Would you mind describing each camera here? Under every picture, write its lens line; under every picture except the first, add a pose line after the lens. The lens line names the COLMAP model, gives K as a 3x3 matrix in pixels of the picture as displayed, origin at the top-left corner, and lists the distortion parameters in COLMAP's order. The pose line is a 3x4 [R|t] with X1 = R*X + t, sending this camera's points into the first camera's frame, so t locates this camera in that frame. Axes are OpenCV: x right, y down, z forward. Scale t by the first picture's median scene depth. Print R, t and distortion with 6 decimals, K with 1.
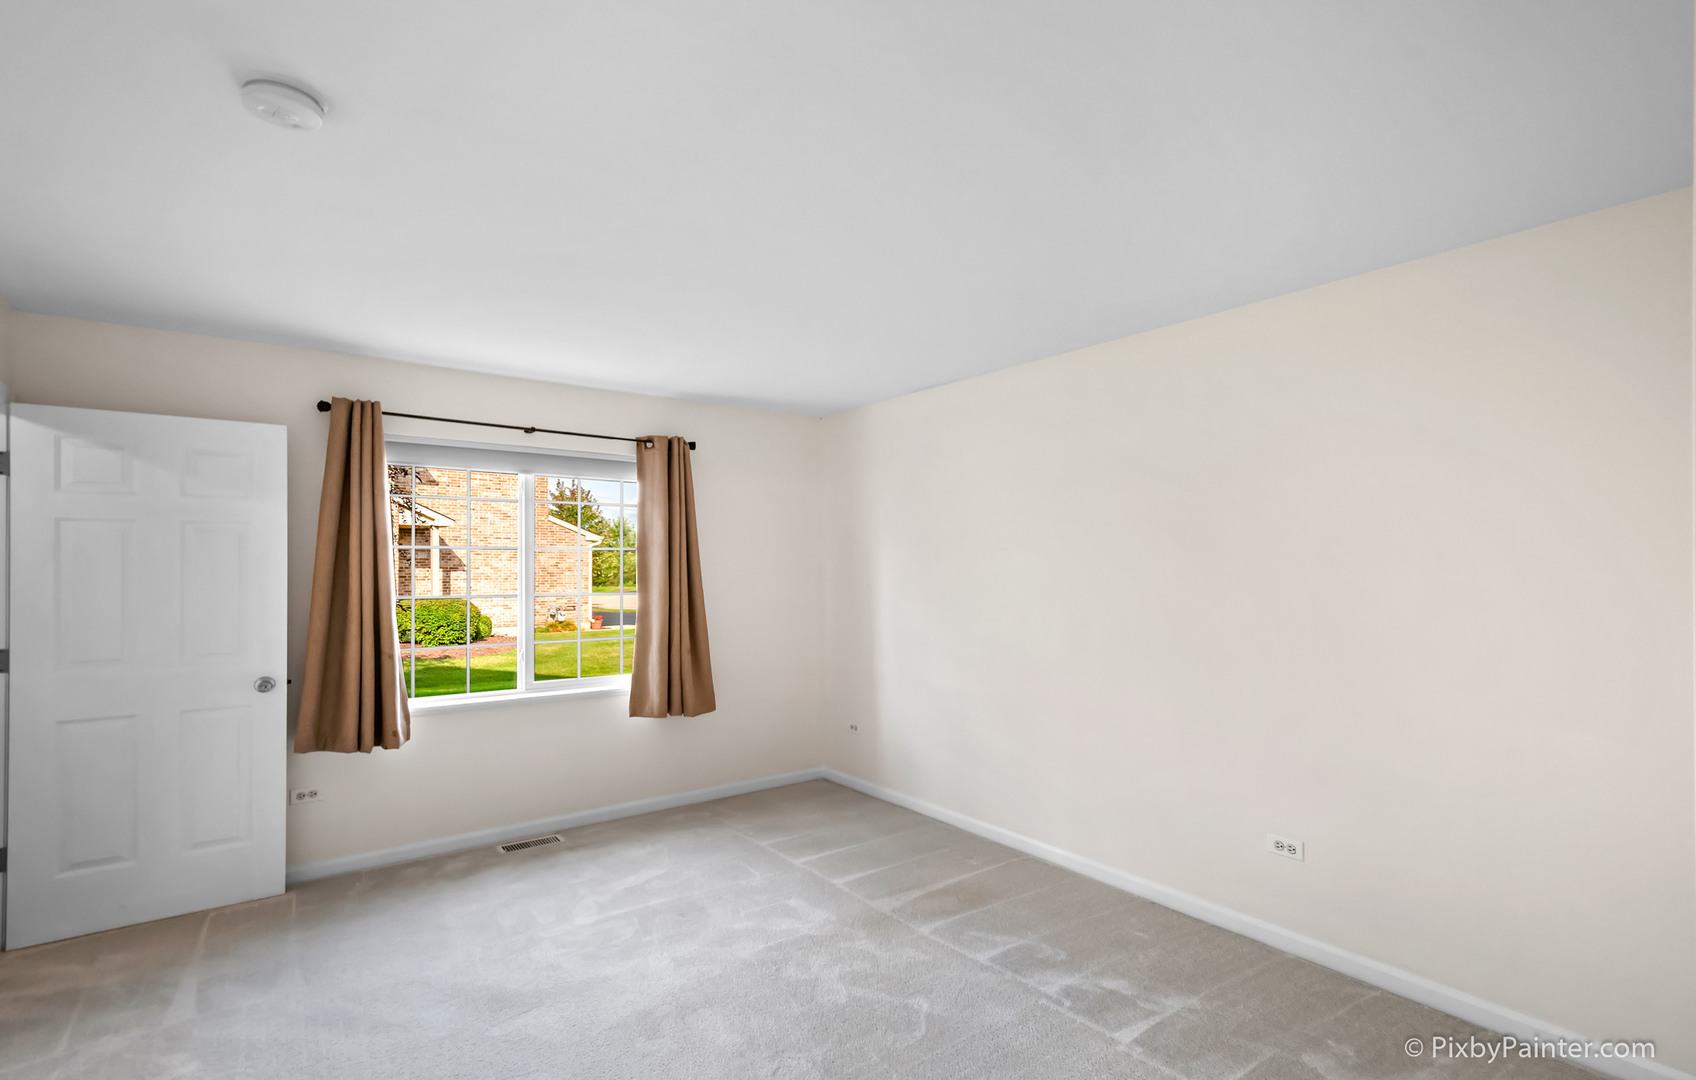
lens RADIAL K [[787.7, 0, 840.4], [0, 787.7, 562.4], [0, 0, 1]] dist [0.000495, -0.000260]
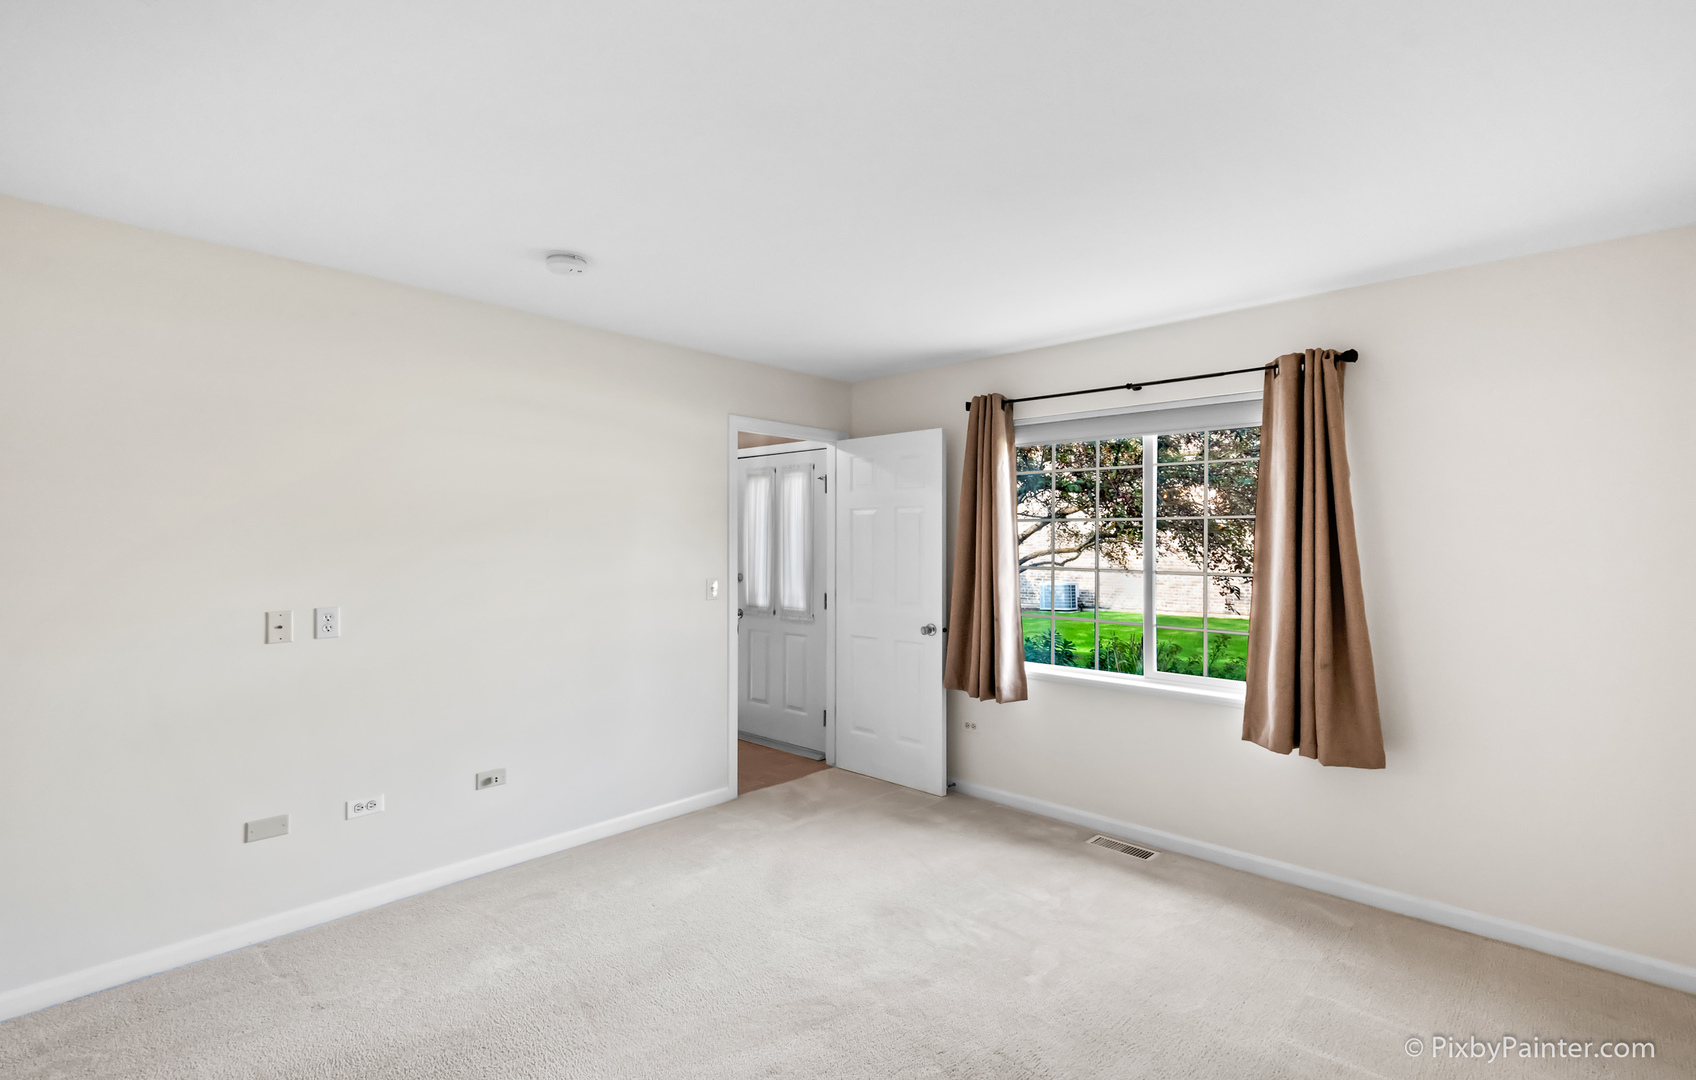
lens RADIAL K [[776.2, 0, 848.0], [0, 776.2, 540.0], [0, 0, 1]] dist [0.000627, -0.000007]
pose [[0.182277, -0.000718, -0.983247, 0.475061], [-0.002887, 0.999995, -0.001266, 0.009419], [0.983243, 0.003070, 0.182274, 0.596034]]
